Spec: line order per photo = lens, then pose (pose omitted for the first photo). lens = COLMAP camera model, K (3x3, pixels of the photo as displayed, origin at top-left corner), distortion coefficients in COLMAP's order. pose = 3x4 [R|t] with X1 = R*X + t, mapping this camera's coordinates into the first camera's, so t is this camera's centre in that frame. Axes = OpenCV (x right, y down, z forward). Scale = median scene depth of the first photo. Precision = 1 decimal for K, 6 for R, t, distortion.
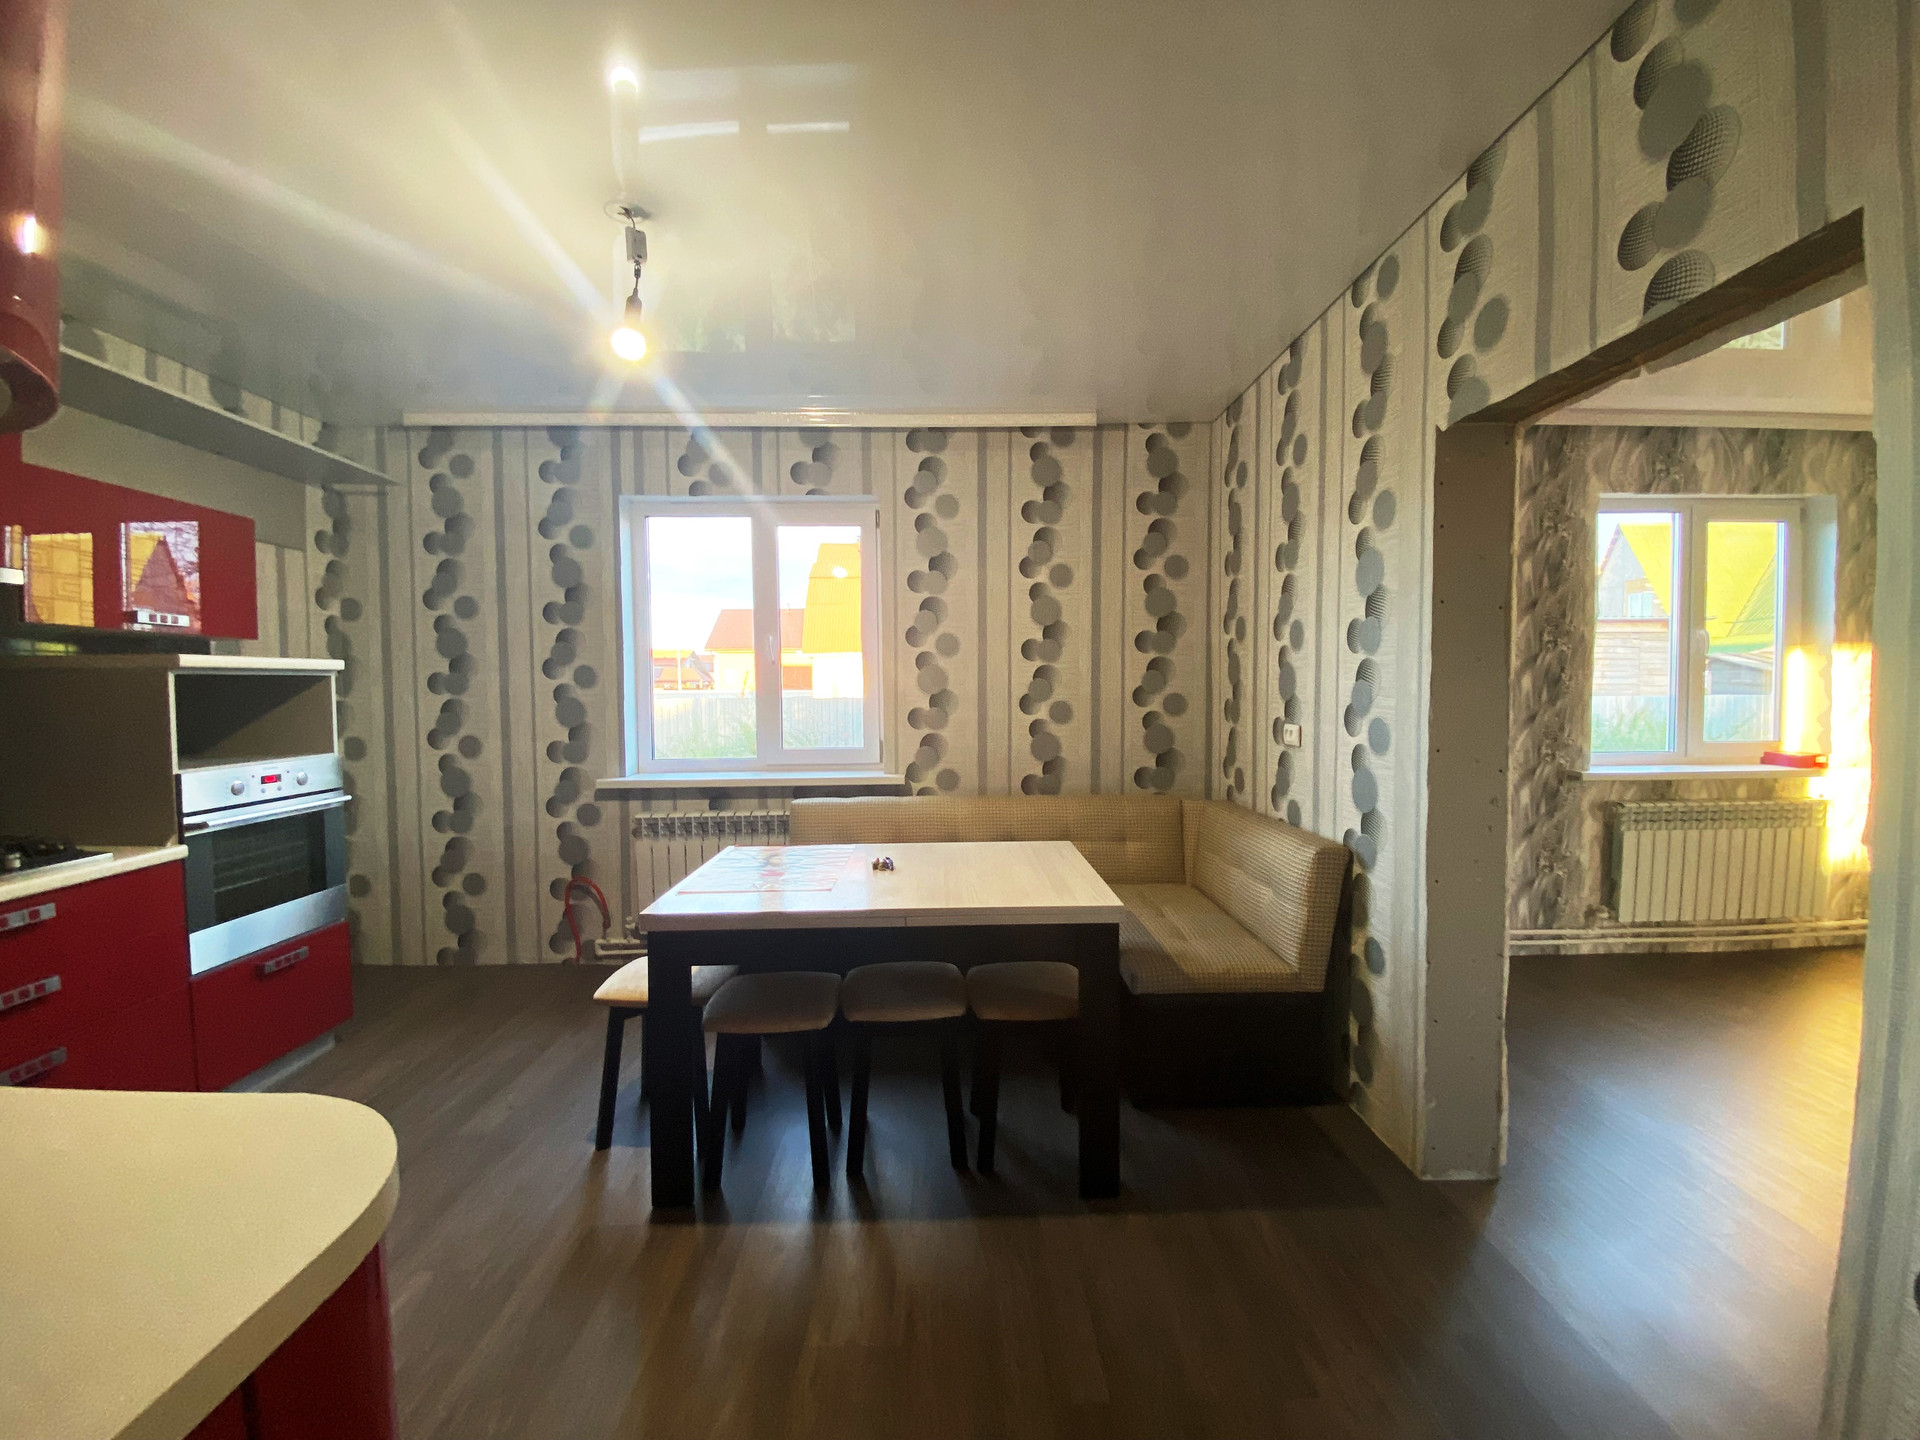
lens RADIAL K [[779.4, 0, 957.2], [0, 779.4, 718.7], [0, 0, 1]] dist [0.020448, -0.020354]
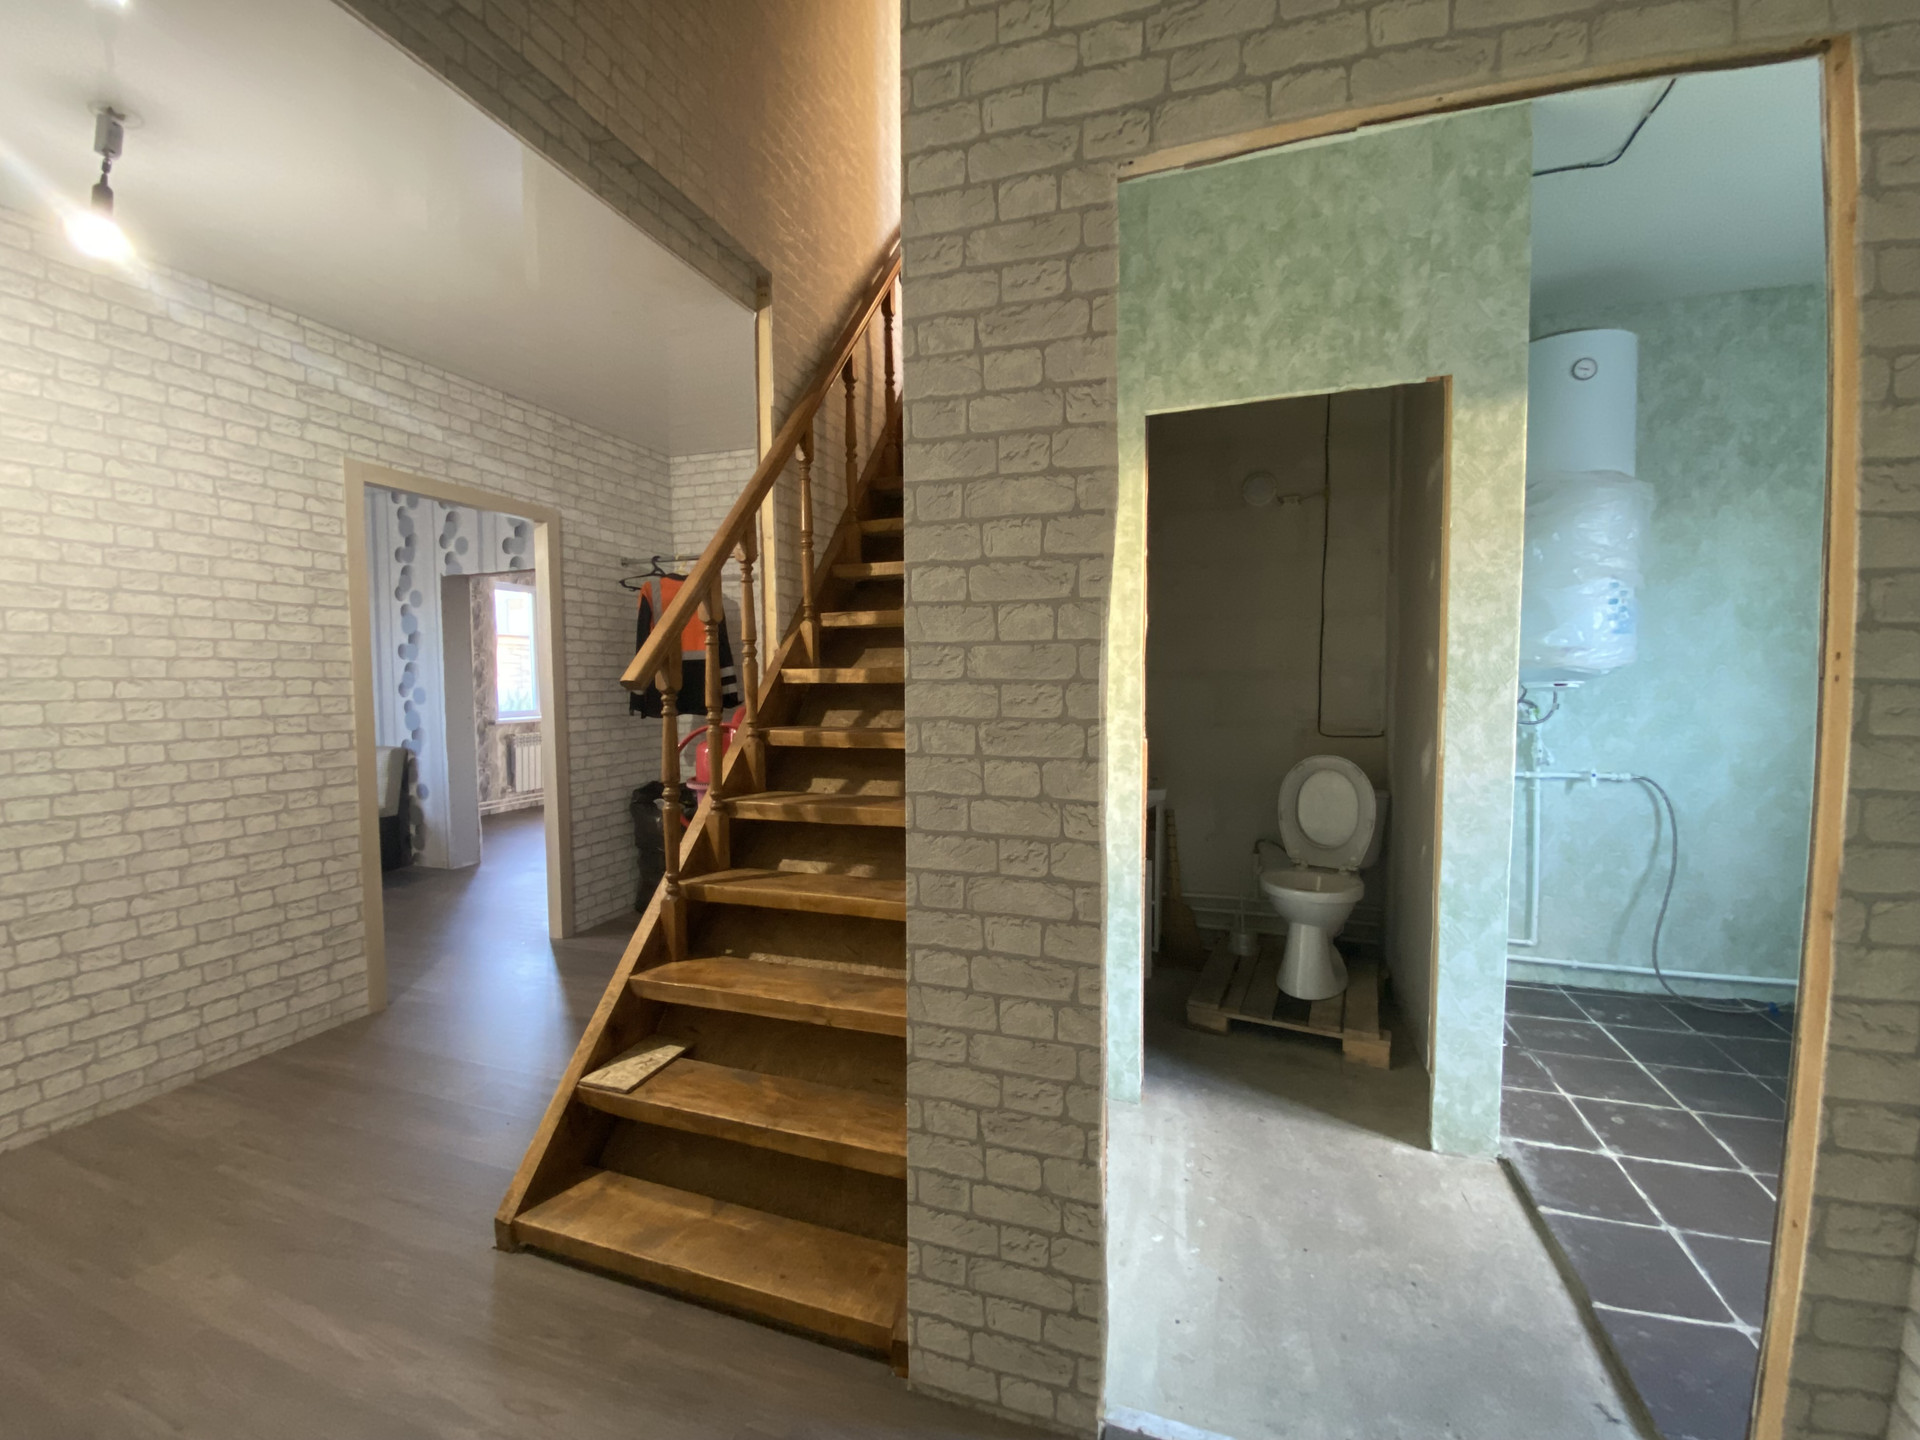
lens RADIAL K [[779.4, 0, 957.2], [0, 779.4, 718.7], [0, 0, 1]] dist [0.020448, -0.020354]
pose [[0.342759, -0.043165, 0.938431, -1.042853], [0.043964, 0.998586, 0.029875, 0.086704], [-0.938394, 0.031017, 0.344173, -1.229667]]
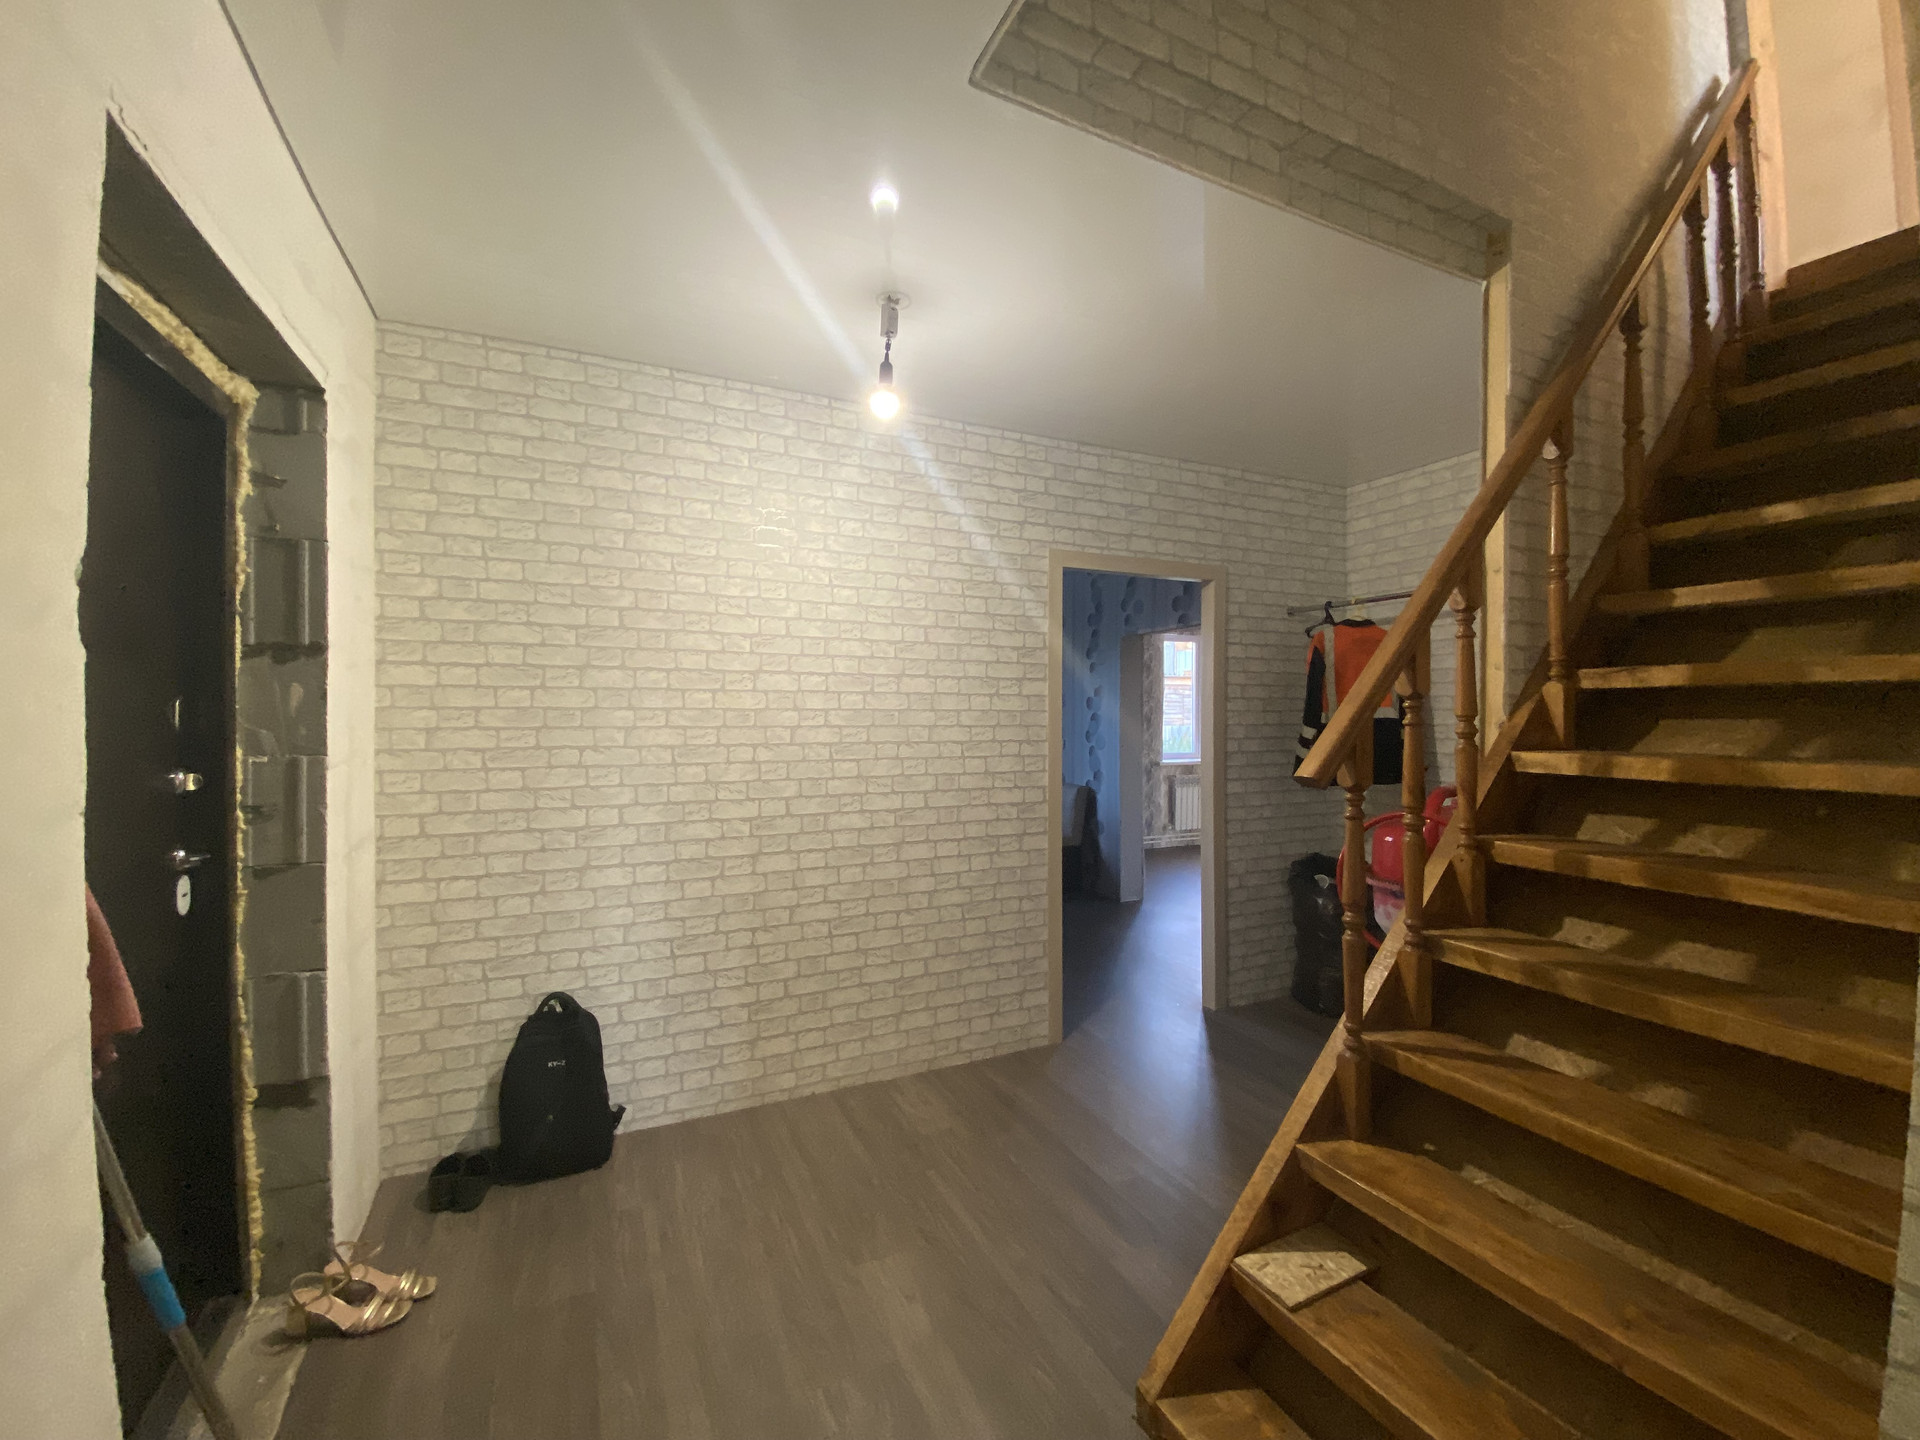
lens RADIAL K [[776.8, 0, 960.2], [0, 776.8, 718.5], [0, 0, 1]] dist [0.059391, -0.038941]
pose [[0.906981, 0.005904, 0.421129, -0.936951], [0.008628, 0.999431, -0.032595, 0.022309], [-0.421082, 0.033197, 0.906415, -1.109359]]
